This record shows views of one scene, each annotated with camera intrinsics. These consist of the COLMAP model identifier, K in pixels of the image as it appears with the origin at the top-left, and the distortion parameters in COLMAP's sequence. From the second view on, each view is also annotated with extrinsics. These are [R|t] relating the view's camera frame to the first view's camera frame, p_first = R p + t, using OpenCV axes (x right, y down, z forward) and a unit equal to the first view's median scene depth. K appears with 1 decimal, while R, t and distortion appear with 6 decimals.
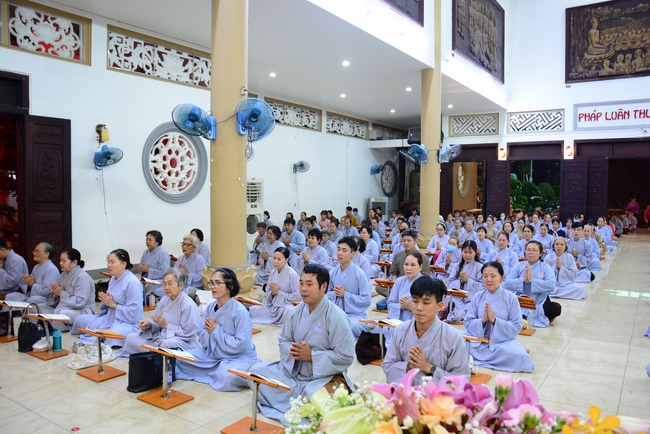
lens RADIAL K [[524.4, 0, 334.0], [0, 524.4, 218.8], [0, 0, 1]] dist [-0.141337, 0.123336]
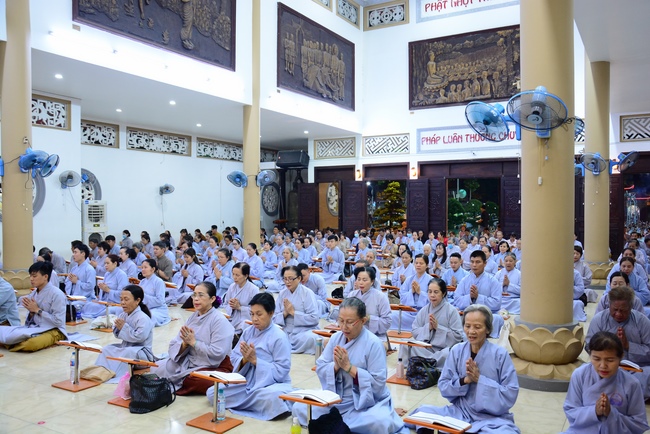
lens RADIAL K [[567.3, 0, 324.3], [0, 567.3, 218.9], [0, 0, 1]] dist [-0.089512, 0.121255]
pose [[0.998109, -0.011189, 0.060450, 0.198503], [0.013433, 0.999230, -0.036851, 0.009946], [-0.059991, 0.037594, 0.997491, -0.193819]]
